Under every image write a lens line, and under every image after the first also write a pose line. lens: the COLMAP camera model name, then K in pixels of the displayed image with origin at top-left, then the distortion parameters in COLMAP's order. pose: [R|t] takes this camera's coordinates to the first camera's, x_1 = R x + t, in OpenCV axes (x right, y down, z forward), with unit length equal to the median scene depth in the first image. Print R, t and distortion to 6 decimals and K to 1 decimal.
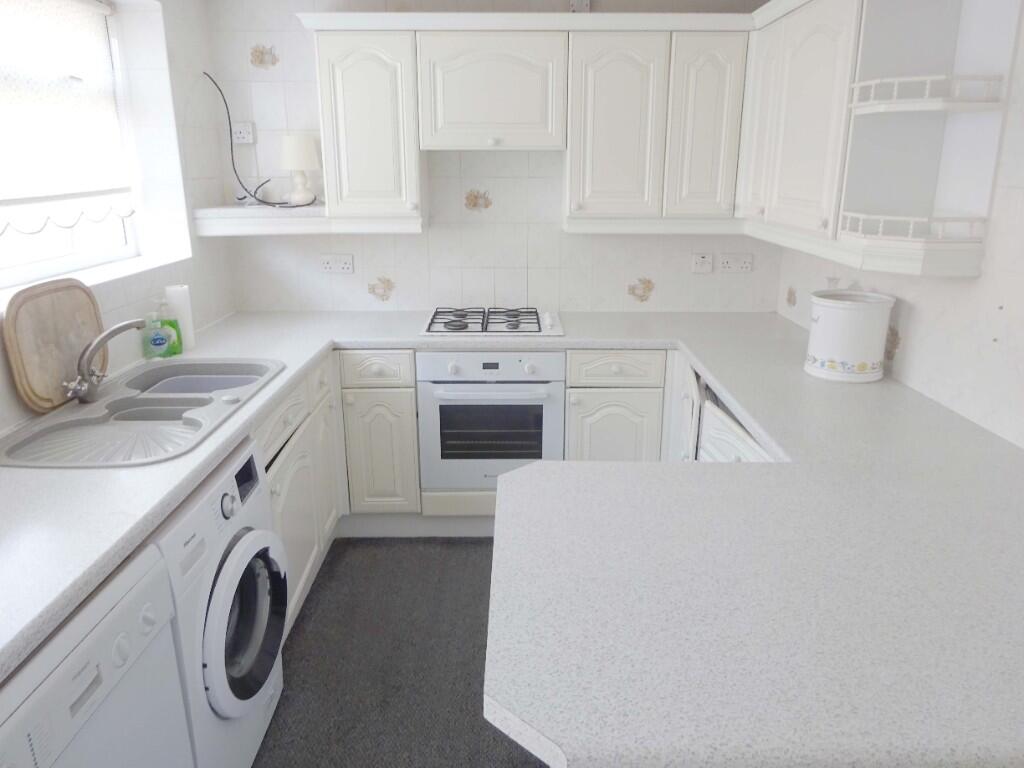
lens RADIAL K [[747.9, 0, 513.3], [0, 747.9, 386.0], [0, 0, 1]] dist [-0.015403, 0.012163]
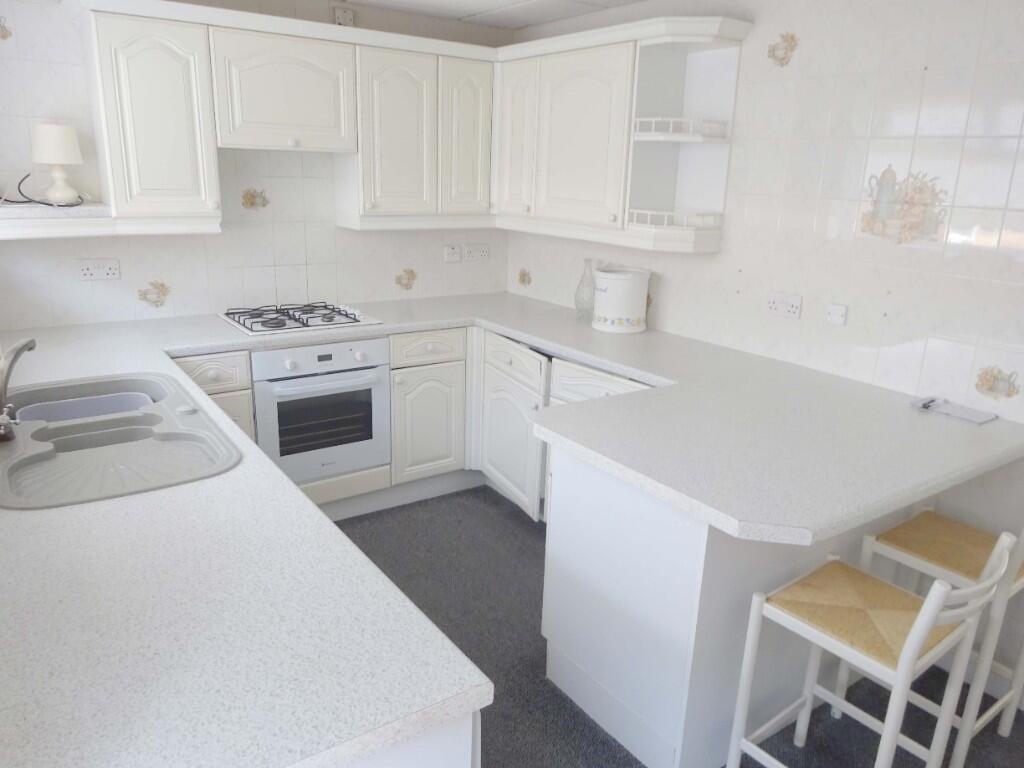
lens RADIAL K [[747.9, 0, 512.7], [0, 747.9, 386.7], [0, 0, 1]] dist [-0.015403, 0.012163]
pose [[0.817589, -0.135754, 0.559570, -0.404194], [0.132853, 0.990064, 0.046082, 0.000126], [-0.560266, 0.036664, 0.827501, -0.012281]]
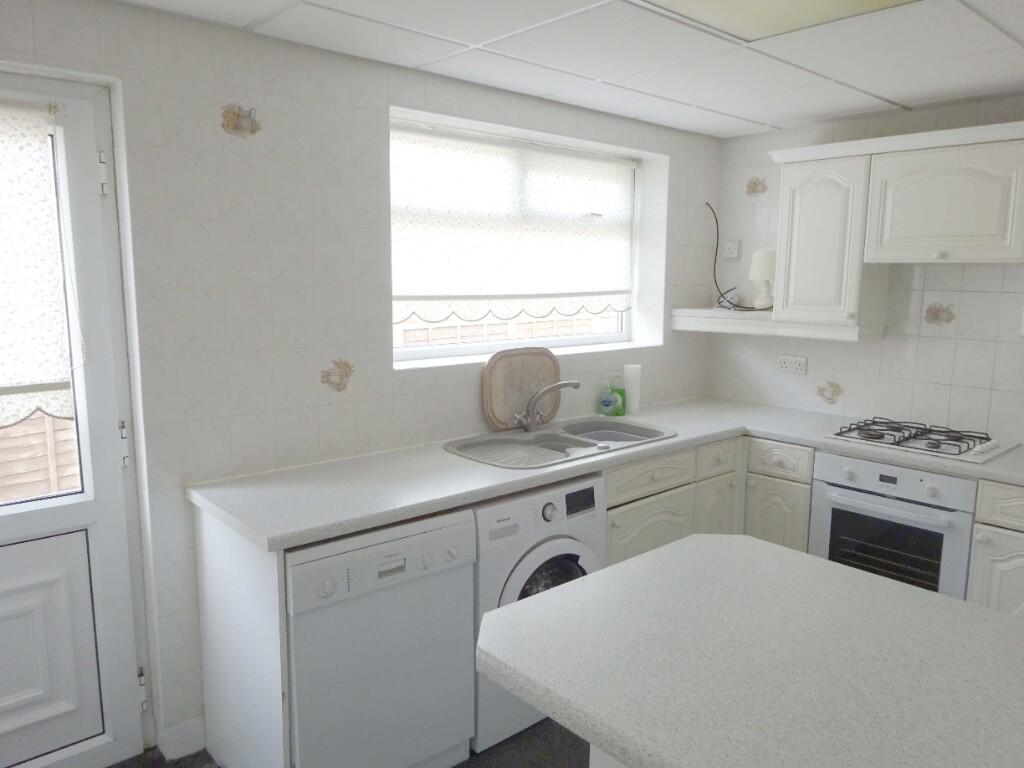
lens RADIAL K [[747.9, 0, 513.2], [0, 747.9, 383.7], [0, 0, 1]] dist [-0.015403, 0.012163]
pose [[0.671369, 0.115687, -0.732039, 0.333761], [-0.220618, 0.974159, -0.048383, 0.006405], [0.707525, 0.193984, 0.679543, -0.021016]]
